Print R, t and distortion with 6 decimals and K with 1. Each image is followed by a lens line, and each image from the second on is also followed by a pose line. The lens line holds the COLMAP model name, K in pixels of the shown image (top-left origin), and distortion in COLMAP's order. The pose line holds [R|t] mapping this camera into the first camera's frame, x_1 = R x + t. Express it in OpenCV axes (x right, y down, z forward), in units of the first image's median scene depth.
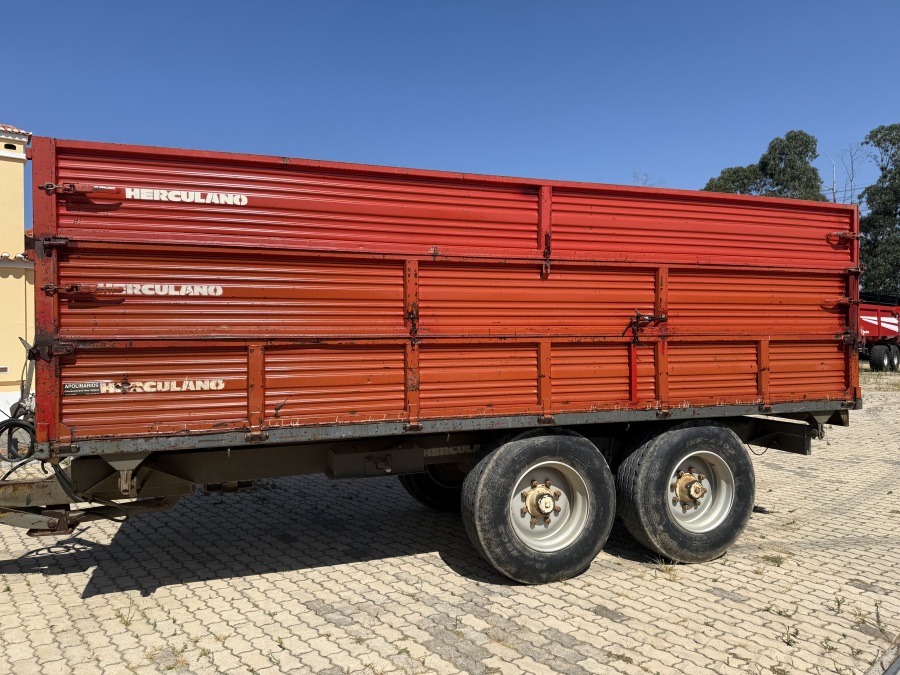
lens RADIAL K [[631.2, 0, 450.5], [0, 631.2, 341.9], [0, 0, 1]] dist [0.073772, -0.095778]
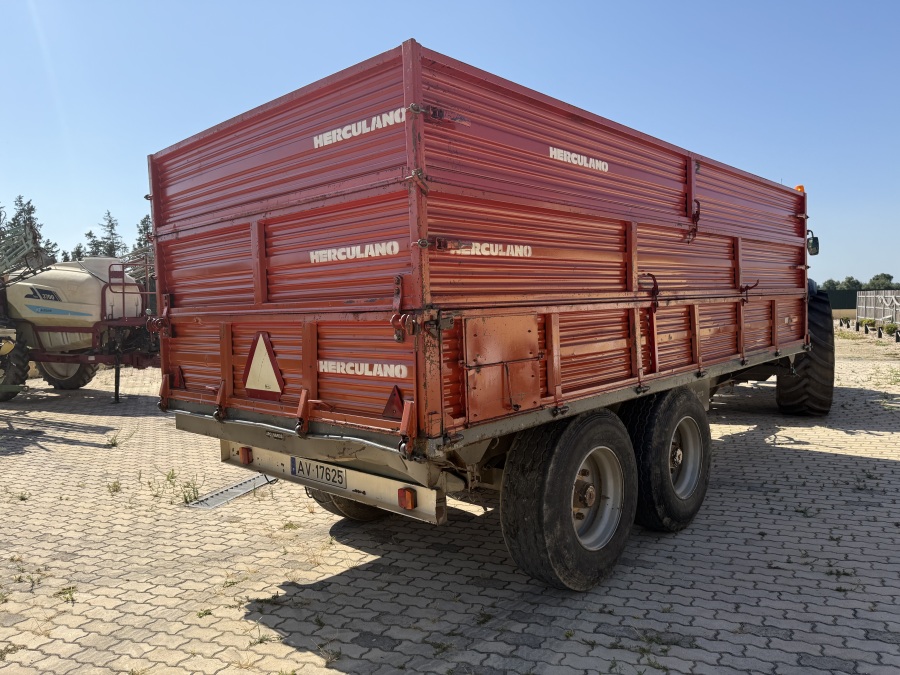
lens RADIAL K [[634.3, 0, 458.9], [0, 634.3, 344.5], [0, 0, 1]] dist [0.025128, -0.035583]
pose [[-0.876096, 0.067937, -0.477326, 0.841755], [0.036783, 0.996555, 0.074325, -0.025577], [0.480731, 0.047558, -0.875577, 2.301887]]
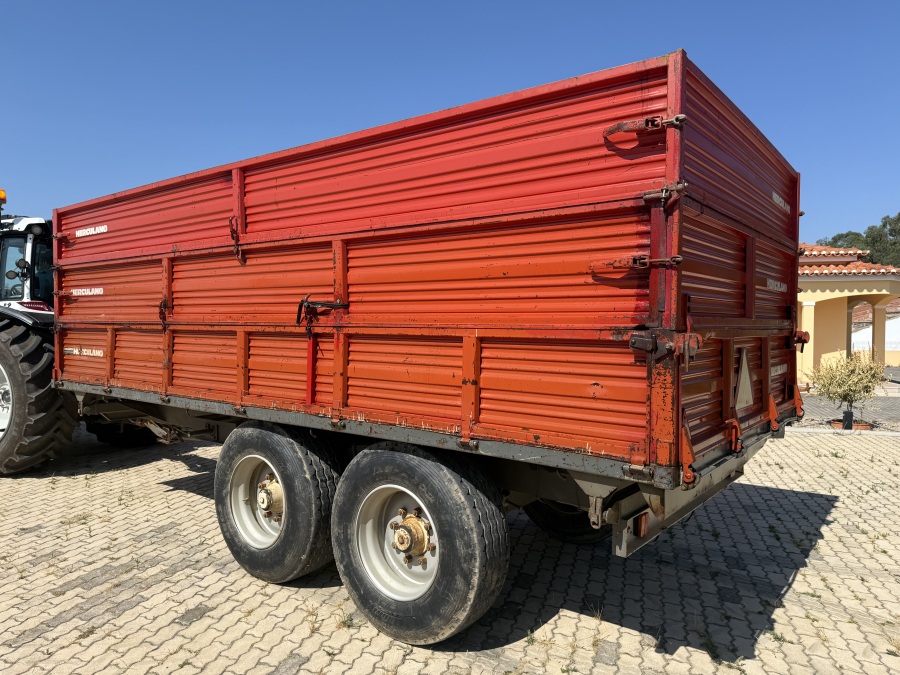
lens RADIAL K [[631.2, 0, 450.5], [0, 631.2, 341.9], [0, 0, 1]] dist [0.073772, -0.095778]
pose [[0.541137, 0.037809, -0.840084, 1.148557], [-0.014211, 0.999257, 0.035819, -0.021961], [0.840814, -0.007445, 0.541273, 0.743513]]
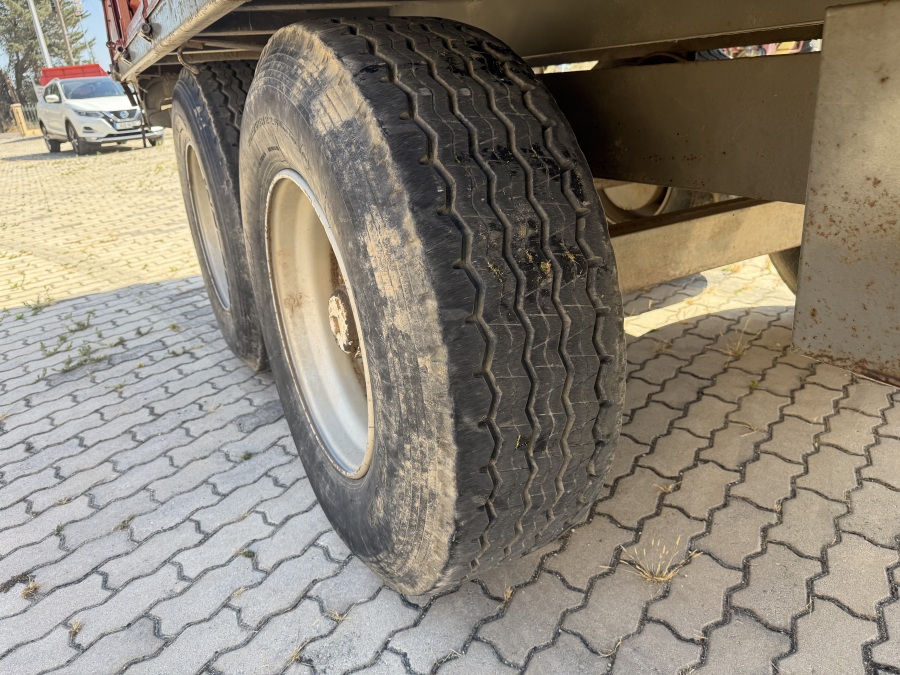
lens RADIAL K [[639.0, 0, 450.0], [0, 639.0, 337.5], [0, 0, 1]] dist [-0.008657, -0.002351]
pose [[-0.166613, -0.343369, 0.924304, -0.304266], [0.078062, 0.929871, 0.359508, 0.168073], [-0.982928, 0.132051, -0.128124, 1.511833]]
